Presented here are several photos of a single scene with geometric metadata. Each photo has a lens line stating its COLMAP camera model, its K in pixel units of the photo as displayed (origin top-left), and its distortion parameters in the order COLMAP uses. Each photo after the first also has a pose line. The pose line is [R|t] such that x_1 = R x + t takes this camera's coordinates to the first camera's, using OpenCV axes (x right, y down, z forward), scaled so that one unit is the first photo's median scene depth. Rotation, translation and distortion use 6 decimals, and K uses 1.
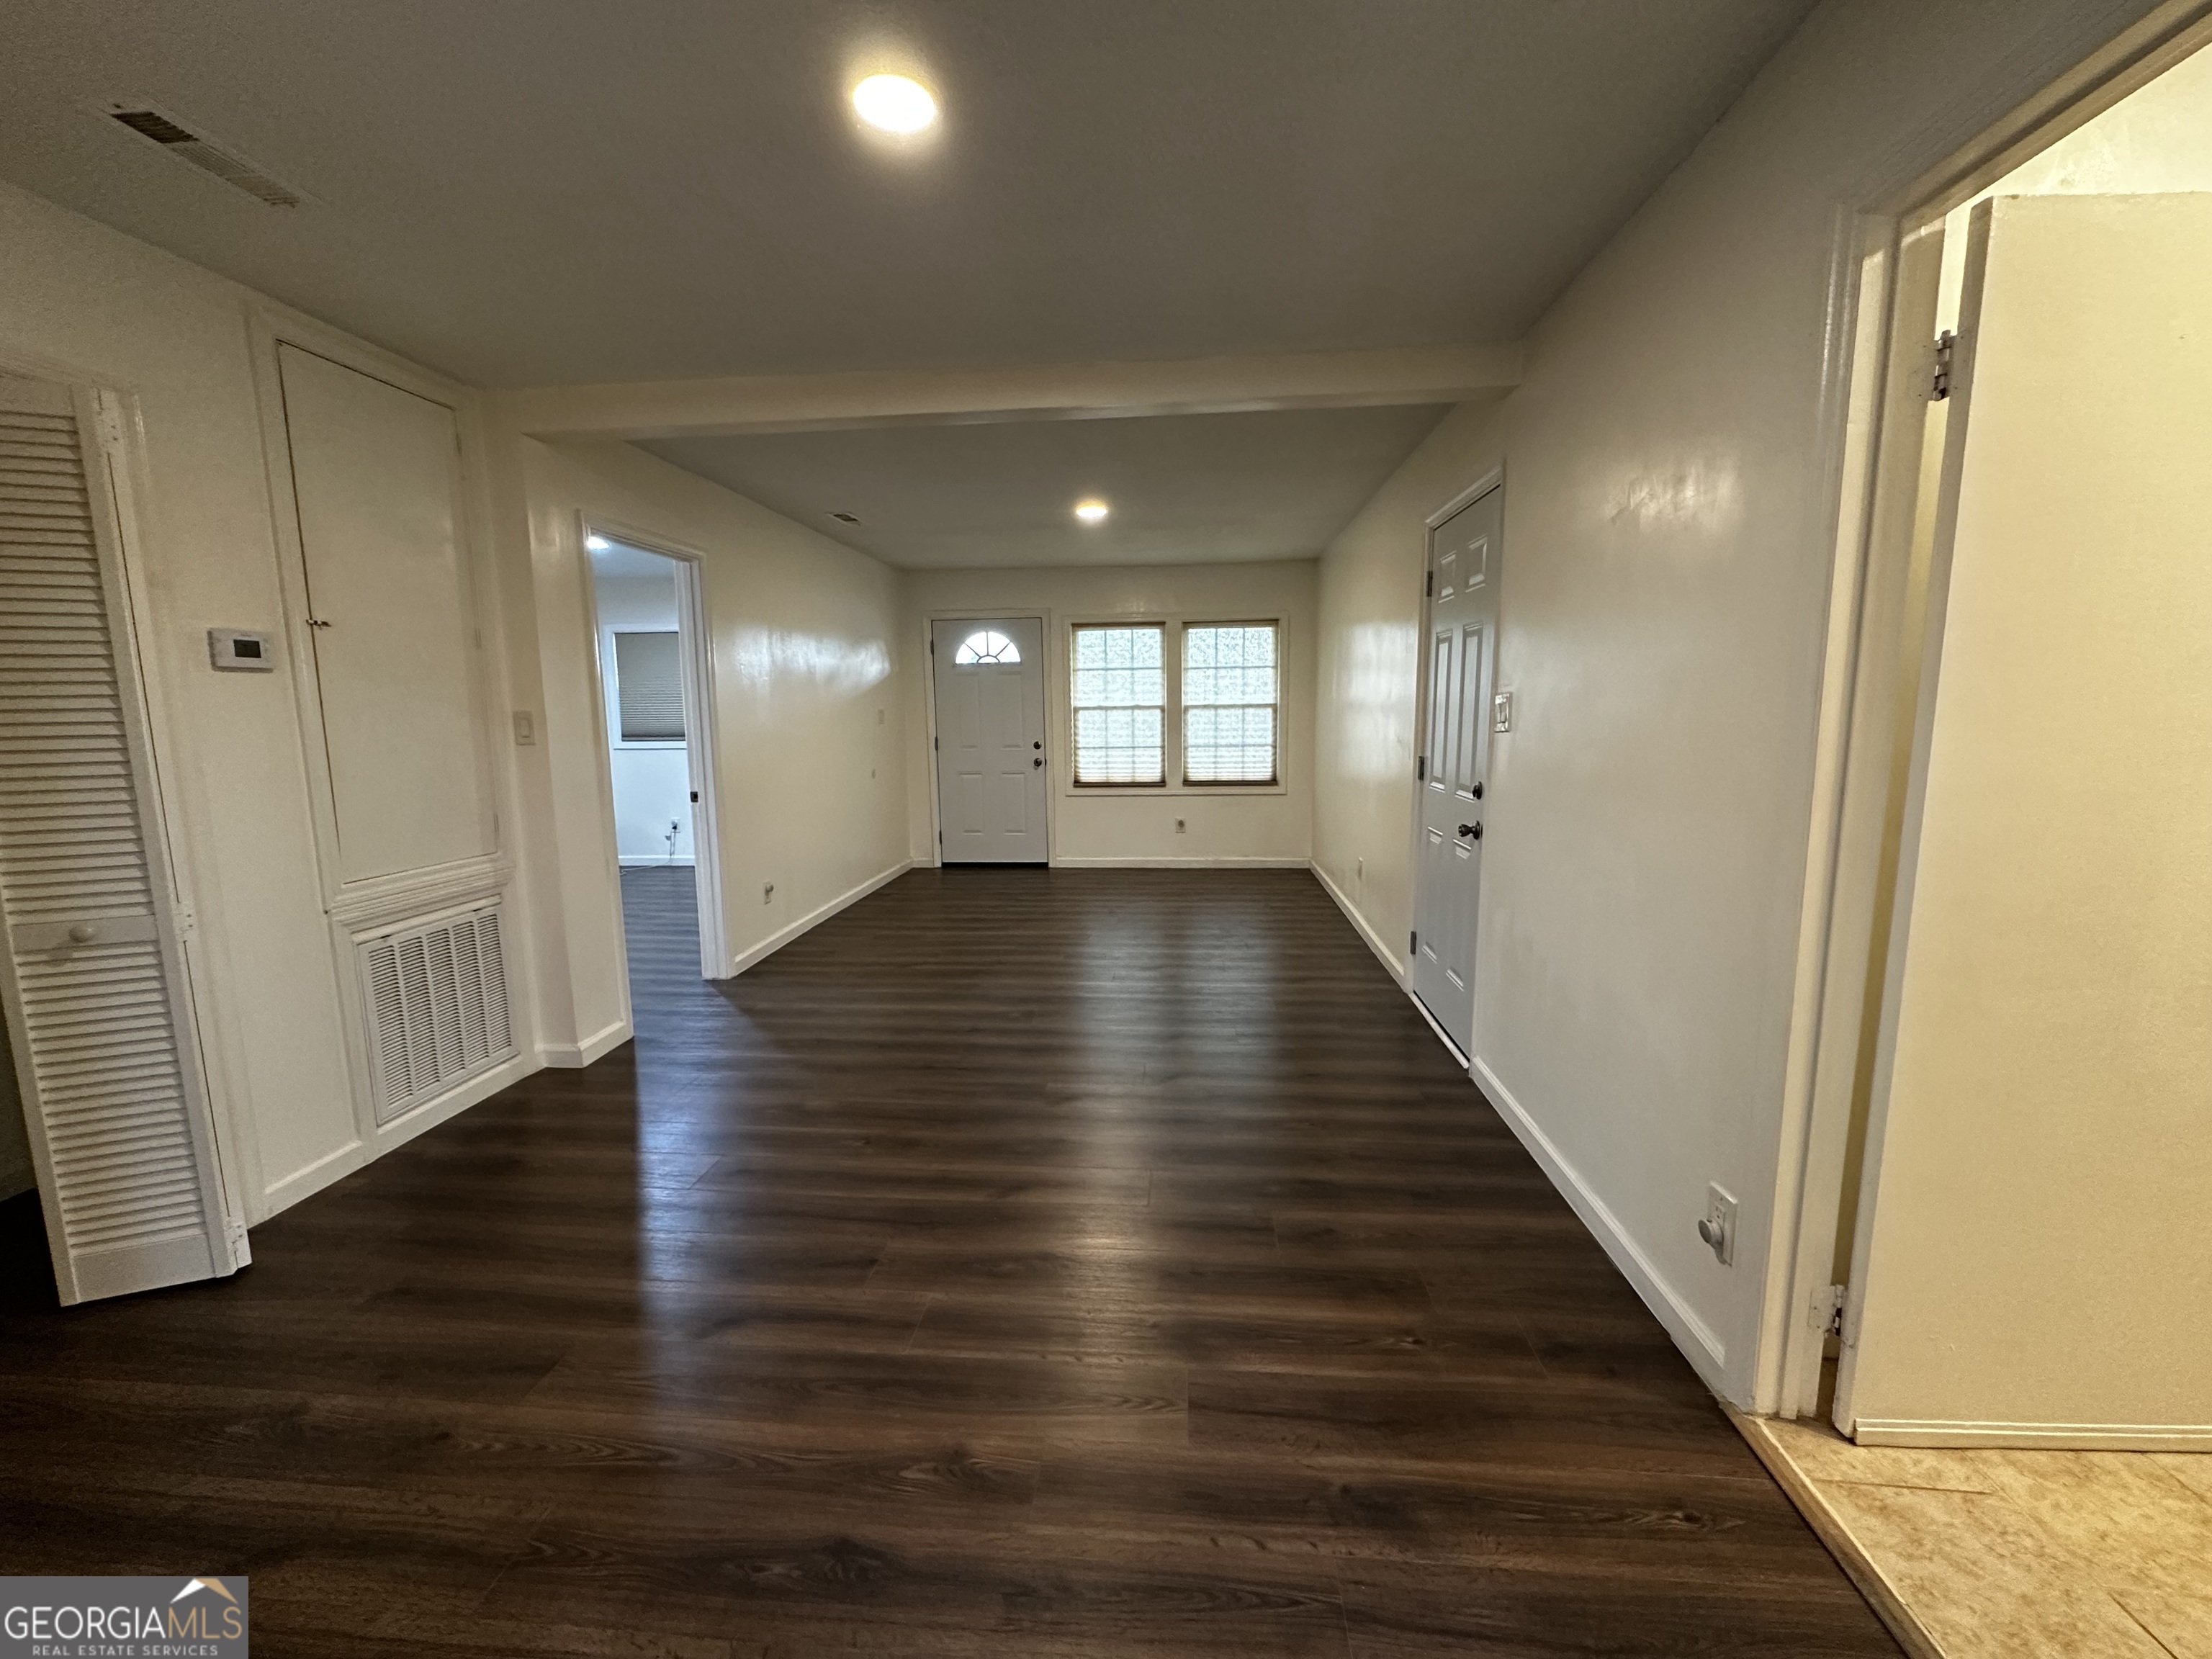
lens RADIAL K [[878.7, 0, 1111.6], [0, 878.7, 827.7], [0, 0, 1]] dist [-0.003341, 0.000745]
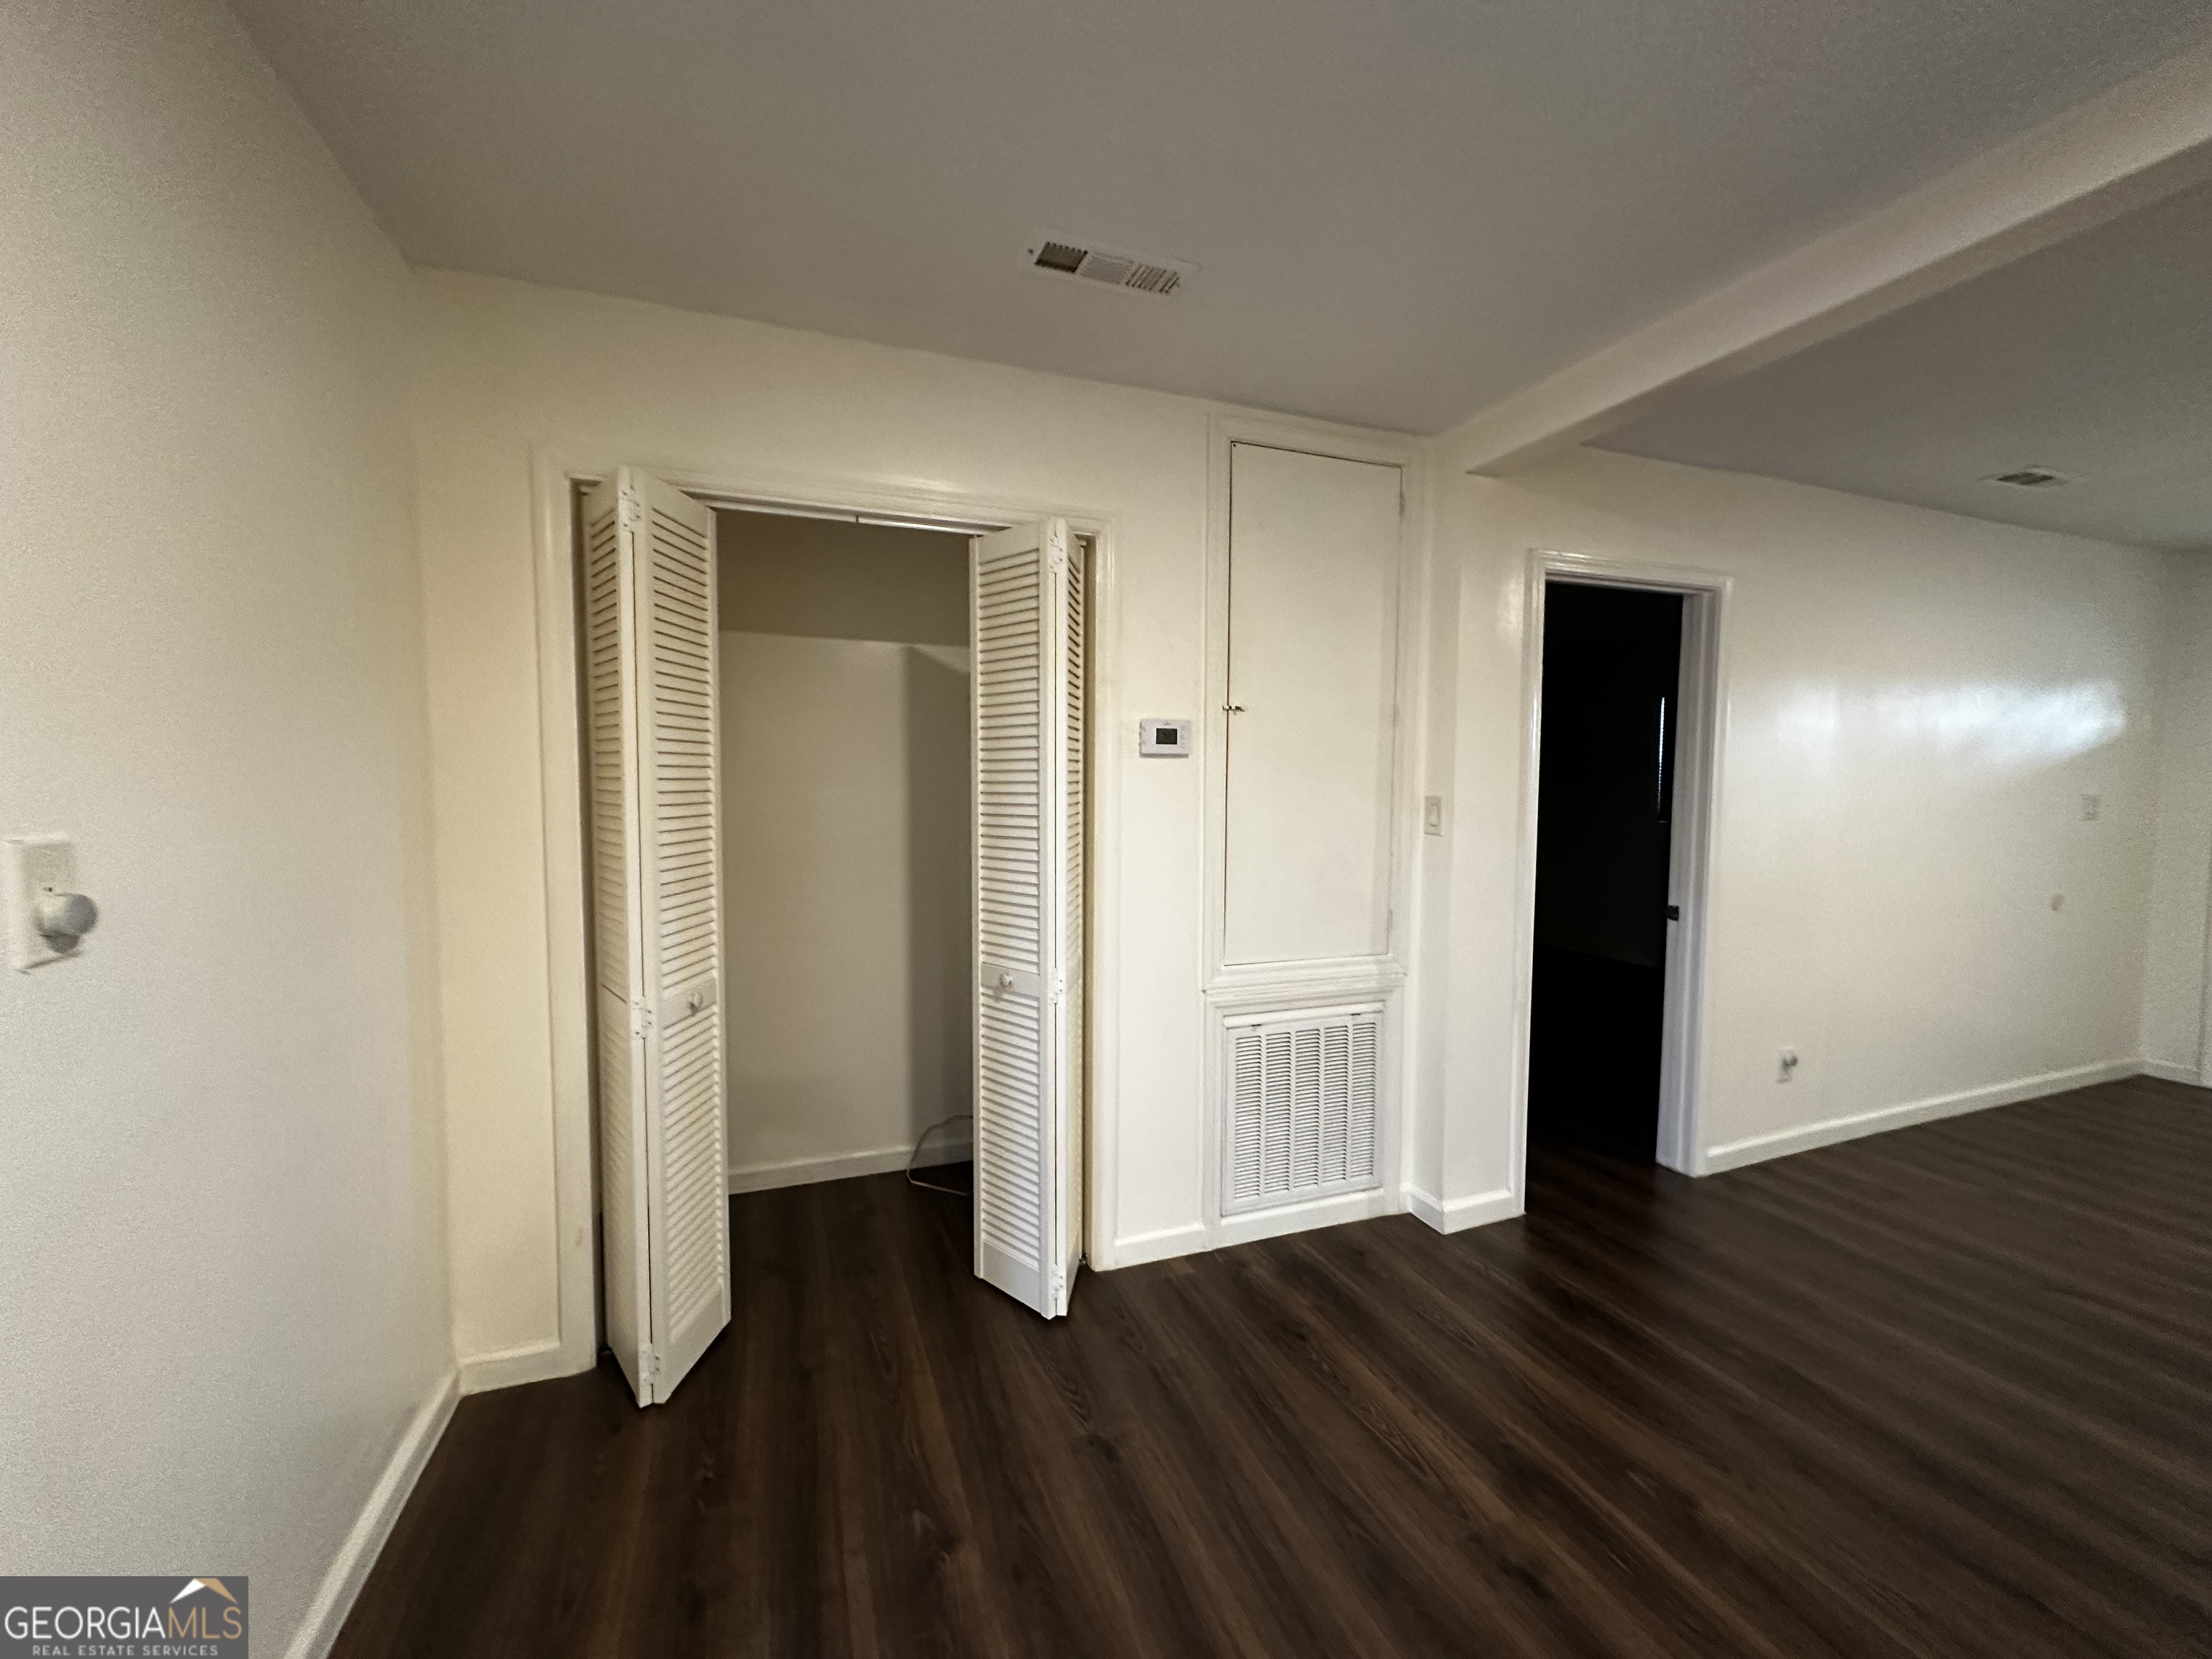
lens RADIAL K [[878.7, 0, 1107.3], [0, 878.7, 824.8], [0, 0, 1]] dist [-0.003341, 0.000745]
pose [[0.426004, 0.064240, -0.902438, -0.035124], [-0.133282, 0.991049, 0.007631, -0.077241], [0.894850, 0.117028, 0.430753, 0.391942]]
